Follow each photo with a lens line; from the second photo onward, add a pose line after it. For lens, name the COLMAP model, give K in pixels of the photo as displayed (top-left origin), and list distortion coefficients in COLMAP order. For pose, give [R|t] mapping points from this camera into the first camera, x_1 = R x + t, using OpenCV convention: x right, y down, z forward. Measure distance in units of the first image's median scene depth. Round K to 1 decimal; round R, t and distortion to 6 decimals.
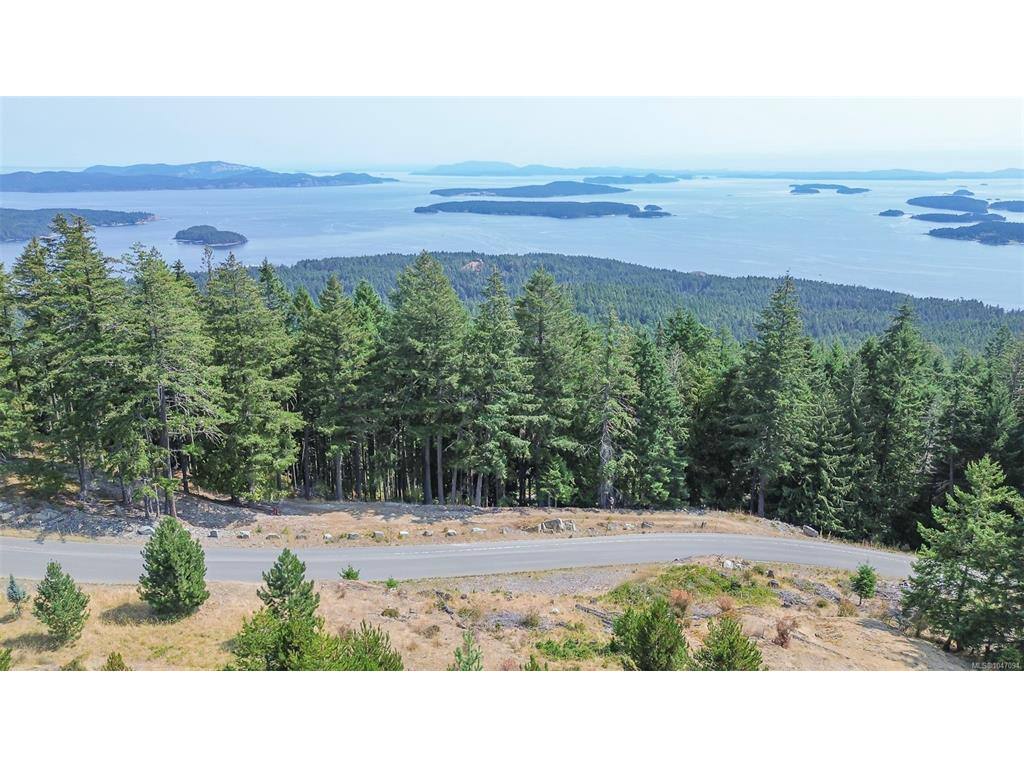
lens RADIAL K [[721.4, 0, 510.2], [0, 721.4, 384.3], [0, 0, 1]] dist [0.077605, -0.078097]
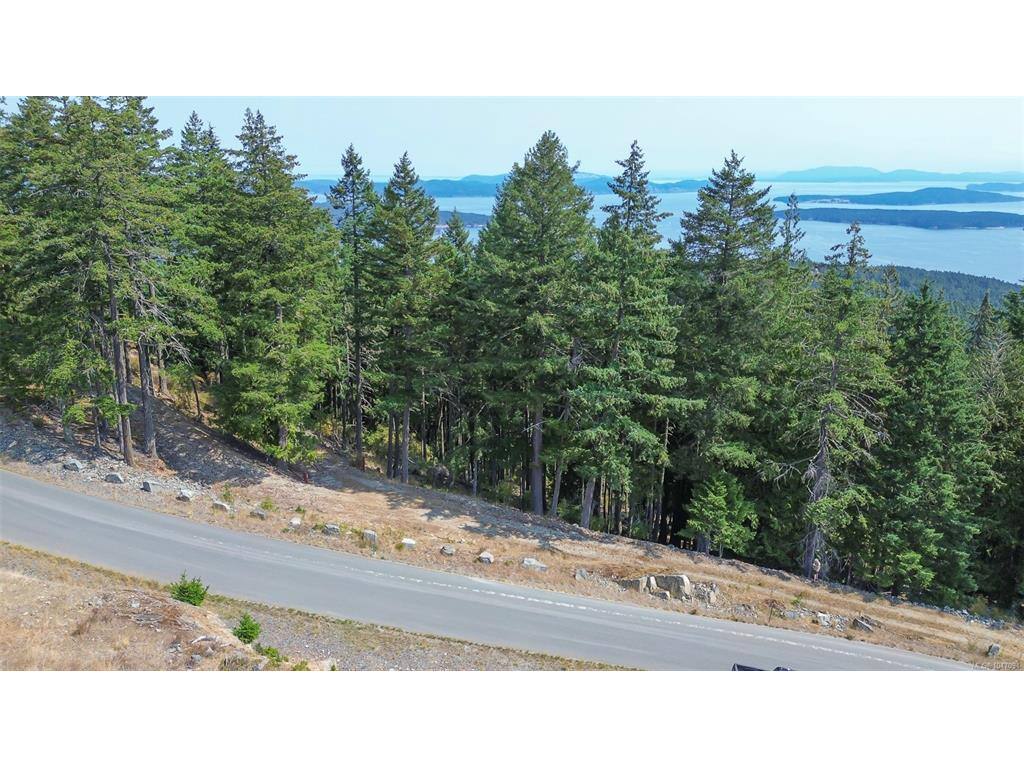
lens RADIAL K [[721.4, 0, 510.2], [0, 721.4, 384.3], [0, 0, 1]] dist [0.077605, -0.078097]
pose [[0.903185, 0.120454, -0.412005, 0.143847], [-0.124156, 0.992102, 0.017879, 0.036461], [0.410904, 0.035005, 0.911006, 0.361354]]
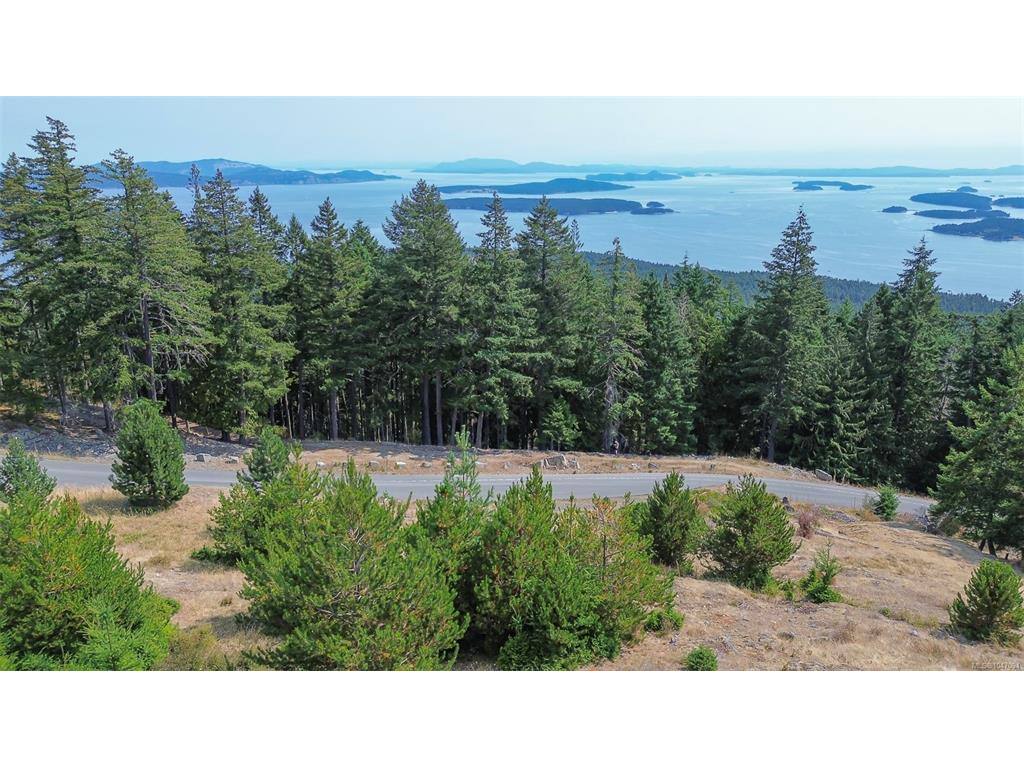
lens RADIAL K [[721.4, 0, 510.2], [0, 721.4, 384.3], [0, 0, 1]] dist [0.077605, -0.078097]
pose [[0.999995, 0.000591, -0.002943, 0.000783], [-0.000581, 0.999994, 0.003342, 0.077442], [0.002945, -0.003340, 0.999990, 0.036160]]
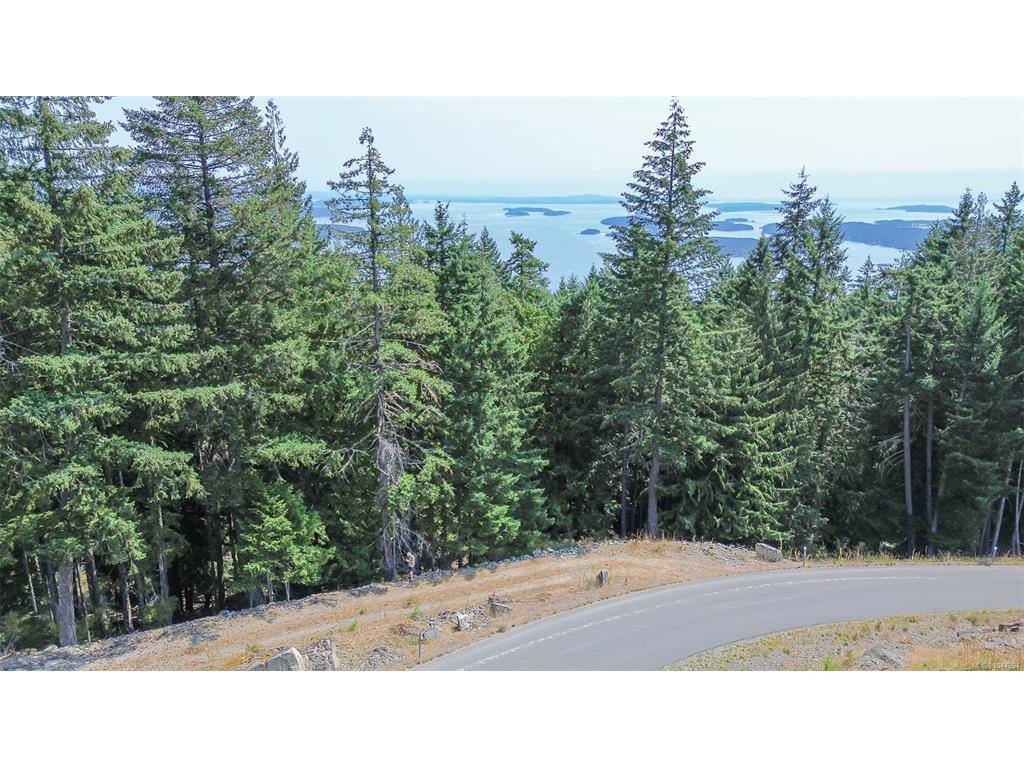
lens RADIAL K [[721.4, 0, 510.2], [0, 721.4, 384.3], [0, 0, 1]] dist [0.077605, -0.078097]
pose [[0.934624, -0.094811, 0.342768, 0.050370], [0.105452, 0.994346, -0.012497, 0.060620], [-0.339645, 0.047826, 0.939337, 0.536693]]
